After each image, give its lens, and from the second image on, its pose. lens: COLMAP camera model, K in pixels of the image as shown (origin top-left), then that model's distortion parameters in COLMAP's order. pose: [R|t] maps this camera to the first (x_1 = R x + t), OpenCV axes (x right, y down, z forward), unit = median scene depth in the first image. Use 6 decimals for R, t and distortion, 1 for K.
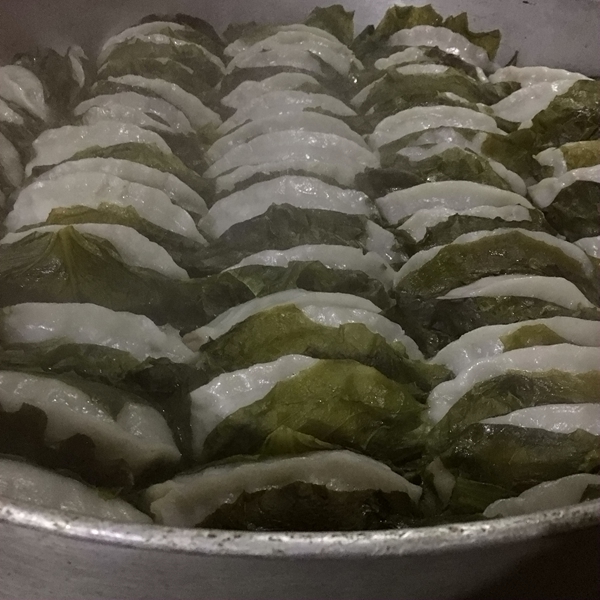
lens RADIAL K [[810.0, 0, 300.0], [0, 810.0, 300.0], [0, 0, 1]] dist [-0.004732, 0.566550]
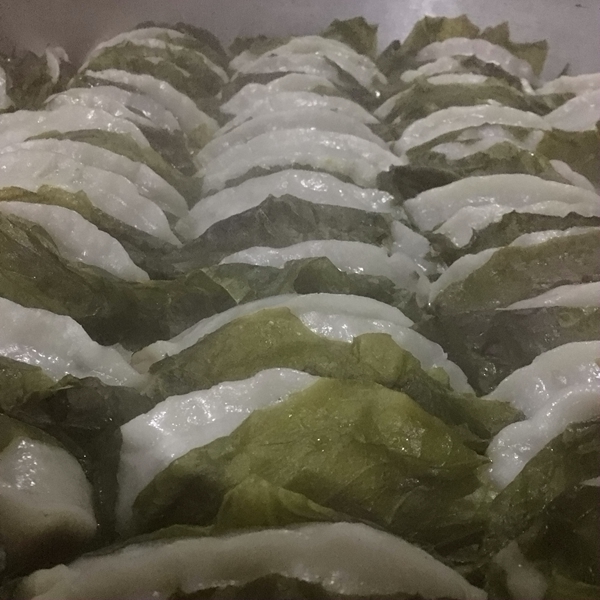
lens RADIAL K [[760.8, 0, 300.0], [0, 760.8, 300.0], [0, 0, 1]] dist [0.119033, -0.239485]
pose [[0.999307, 0.026339, -0.026306, 0.017656], [-0.029432, 0.991707, -0.125102, 0.071525], [0.022793, 0.125790, 0.991795, 0.314449]]
